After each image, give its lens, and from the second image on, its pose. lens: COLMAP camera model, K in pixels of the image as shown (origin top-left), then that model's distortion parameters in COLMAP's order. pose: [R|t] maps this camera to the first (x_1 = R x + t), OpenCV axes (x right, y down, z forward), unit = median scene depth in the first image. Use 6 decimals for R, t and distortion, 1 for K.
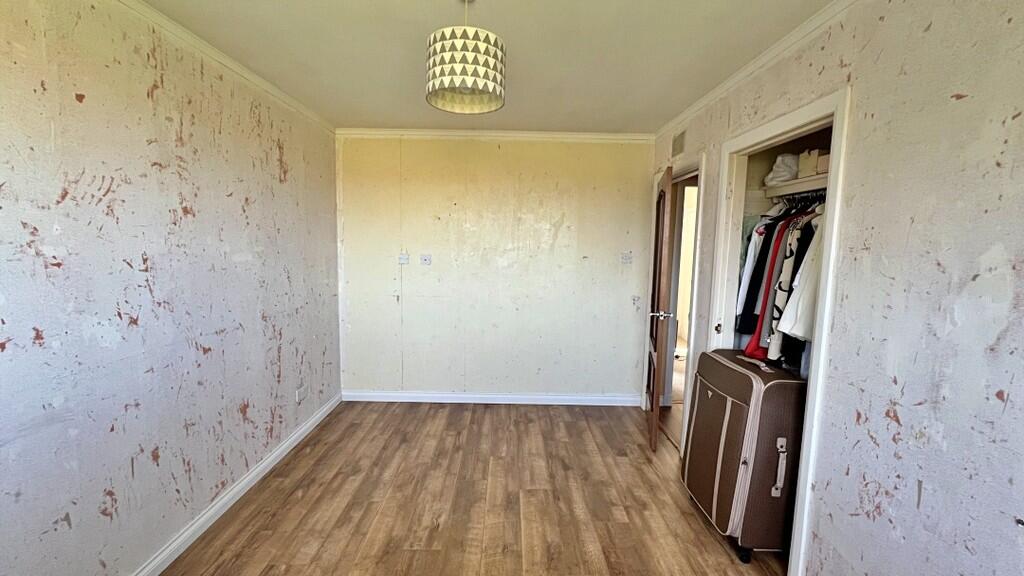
lens RADIAL K [[408.4, 0, 512.0], [0, 408.4, 288.0], [0, 0, 1]] dist [-0.000831, 0.000345]
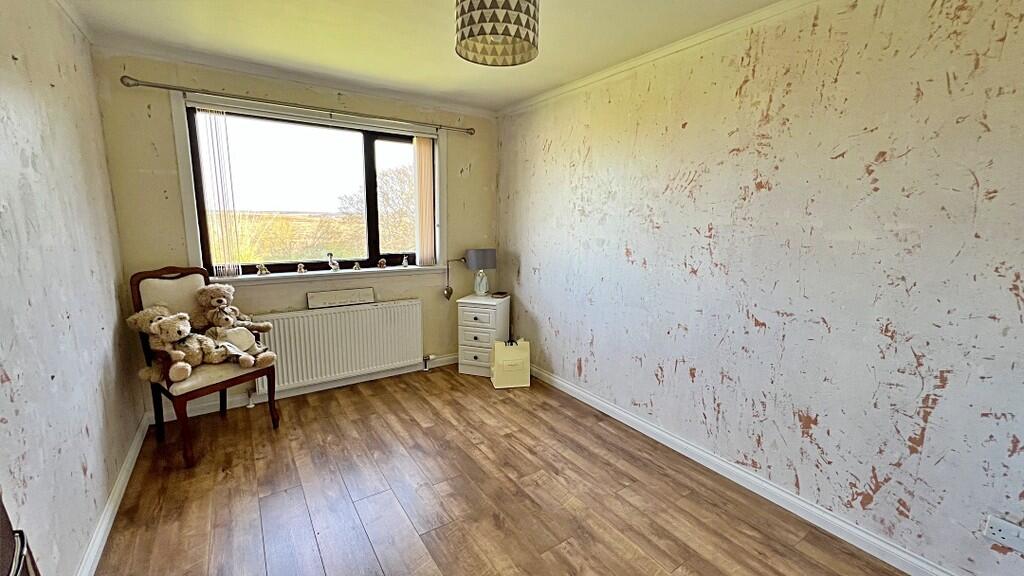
lens RADIAL K [[408.4, 0, 512.0], [0, 408.4, 288.0], [0, 0, 1]] dist [-0.000831, 0.000345]
pose [[-0.826854, 0.064409, -0.558717, 0.342543], [-0.092763, 0.964197, 0.248435, -0.136583], [0.554714, 0.257248, -0.791275, 1.550177]]
